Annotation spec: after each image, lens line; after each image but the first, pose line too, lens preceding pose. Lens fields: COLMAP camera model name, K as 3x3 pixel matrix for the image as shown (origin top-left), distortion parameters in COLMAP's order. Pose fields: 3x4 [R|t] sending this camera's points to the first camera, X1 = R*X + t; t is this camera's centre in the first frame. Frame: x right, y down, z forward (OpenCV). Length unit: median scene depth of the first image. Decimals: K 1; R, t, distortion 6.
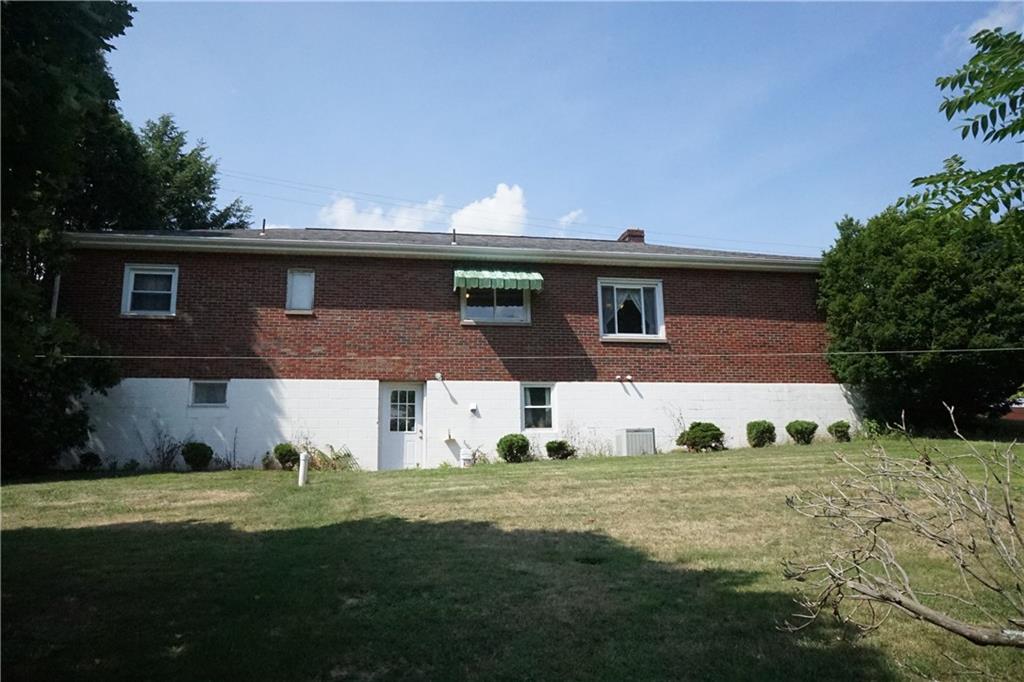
lens RADIAL K [[682.3, 0, 512.5], [0, 682.3, 339.6], [0, 0, 1]] dist [-0.049517, 0.041393]
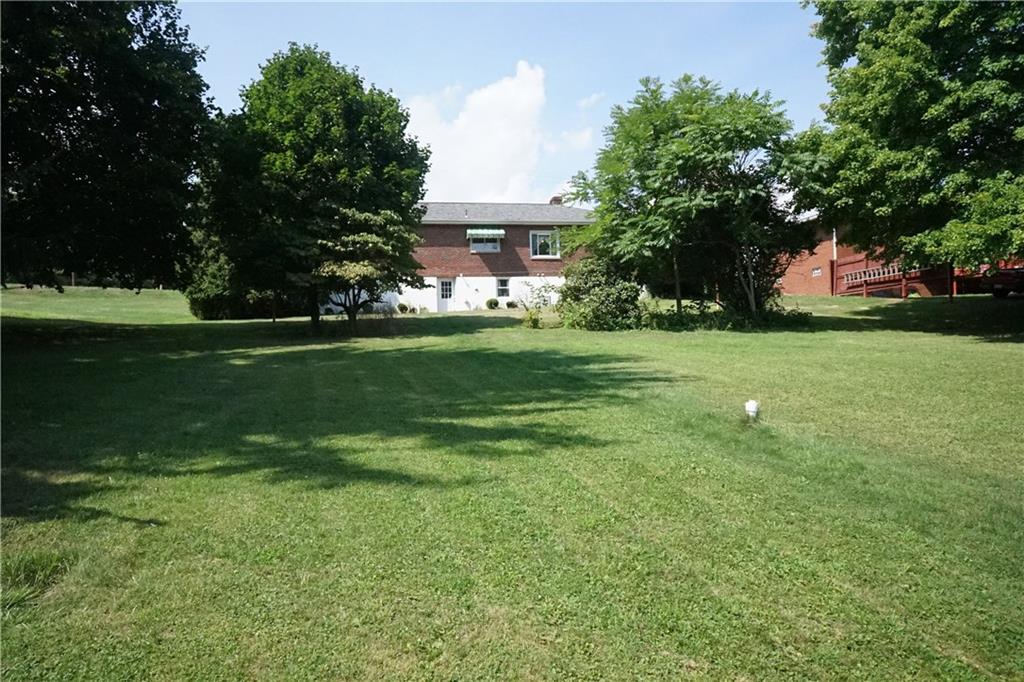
lens RADIAL K [[682.3, 0, 512.8], [0, 682.3, 342.4], [0, 0, 1]] dist [-0.049517, 0.041393]
pose [[0.999371, -0.008512, -0.034433, 0.147136], [0.014135, 0.985937, 0.166520, -0.105695], [0.032531, -0.166902, 0.985437, -1.341234]]
